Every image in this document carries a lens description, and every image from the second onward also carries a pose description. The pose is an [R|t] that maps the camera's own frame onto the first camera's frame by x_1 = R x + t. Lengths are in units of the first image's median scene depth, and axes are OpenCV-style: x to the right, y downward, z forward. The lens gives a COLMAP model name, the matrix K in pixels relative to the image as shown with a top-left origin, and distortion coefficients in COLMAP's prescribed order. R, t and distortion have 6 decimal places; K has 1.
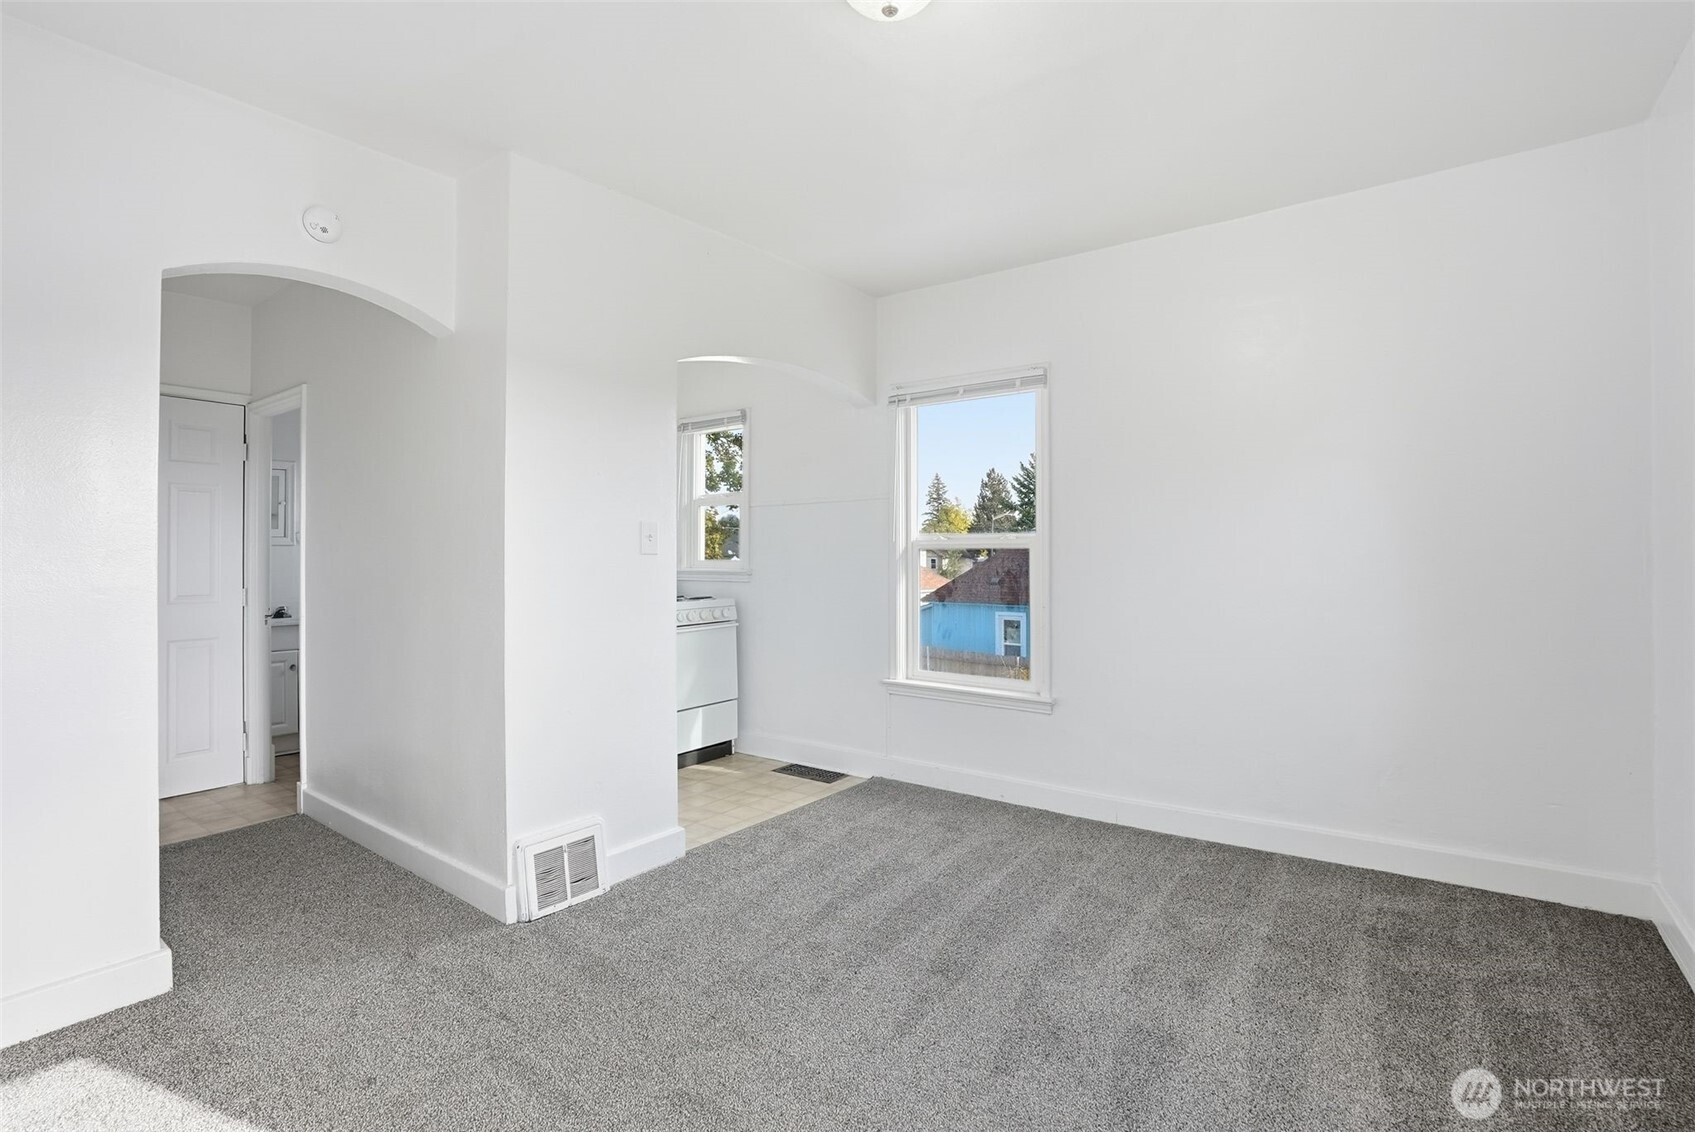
lens RADIAL K [[799.2, 0, 851.4], [0, 799.2, 556.4], [0, 0, 1]] dist [-0.035067, 0.000129]
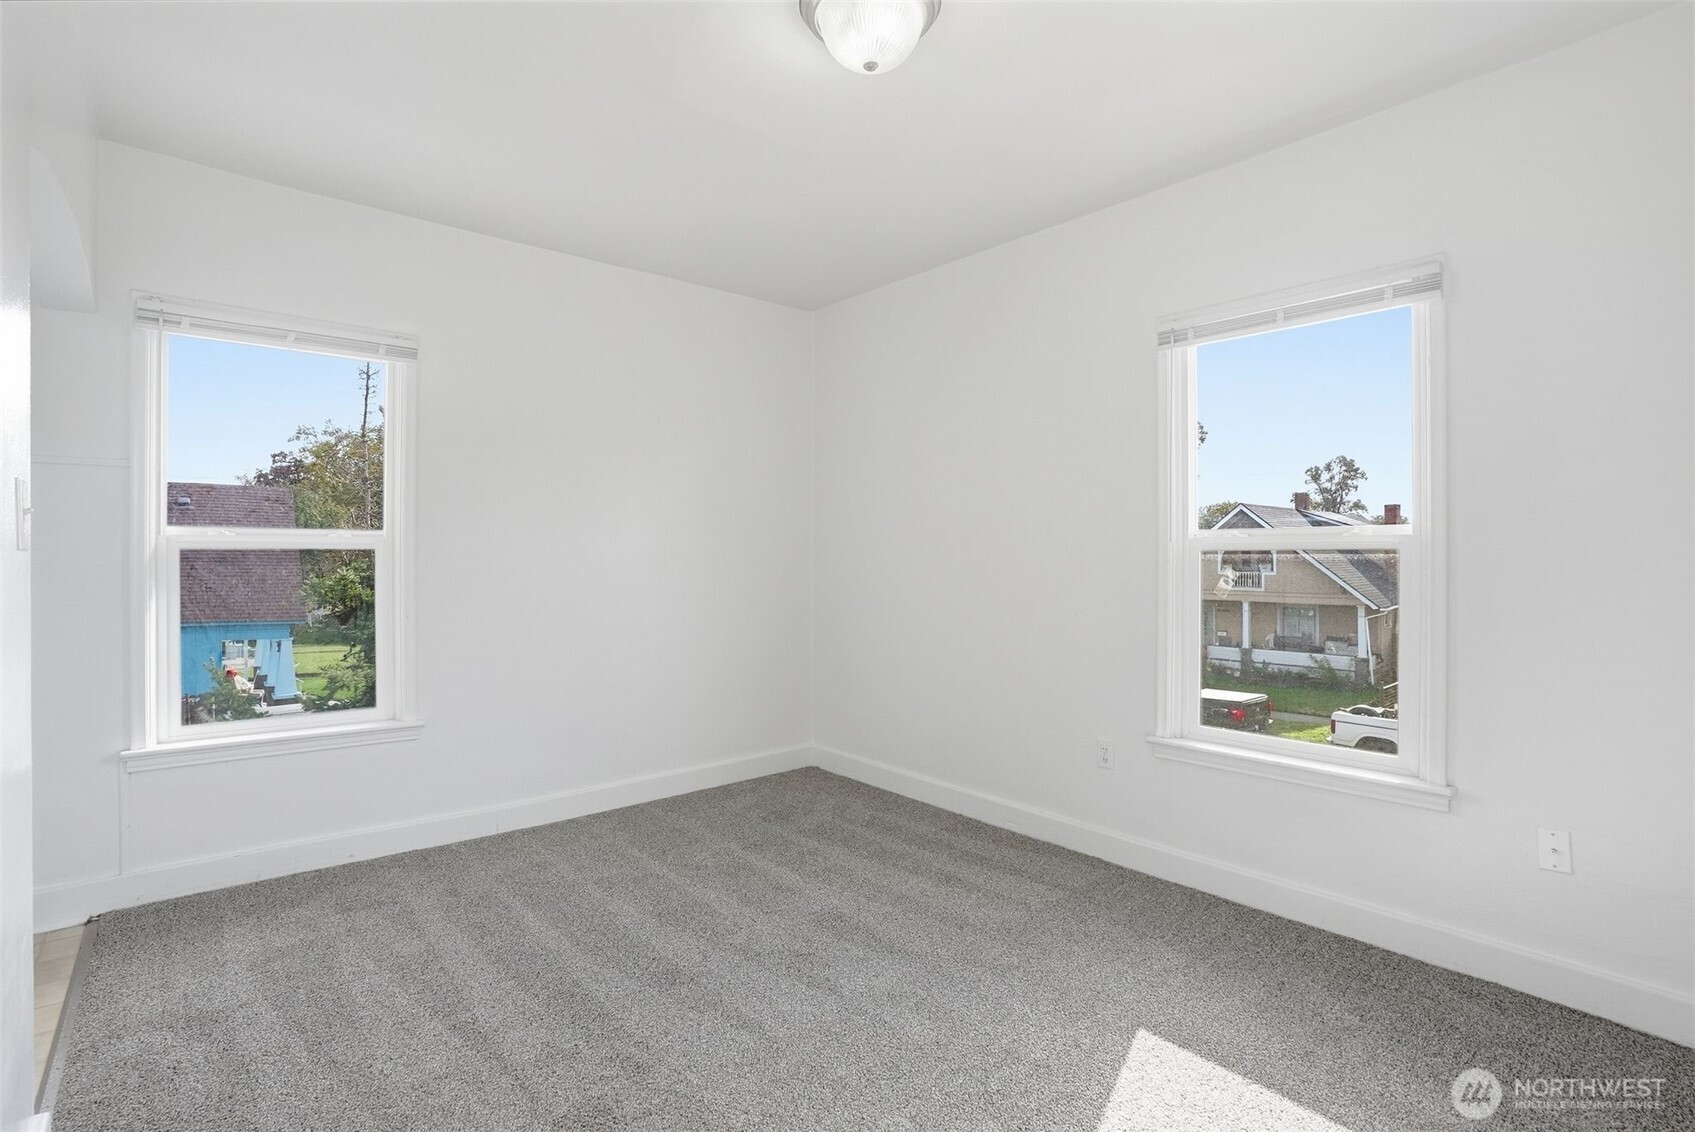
lens RADIAL K [[774.3, 0, 849.9], [0, 774.3, 571.7], [0, 0, 1]] dist [-0.075879, 0.022225]
pose [[0.206469, -0.009304, 0.978409, -0.535921], [-0.011226, 0.999866, 0.011877, -0.002279], [-0.978389, -0.013436, 0.206337, 0.423798]]
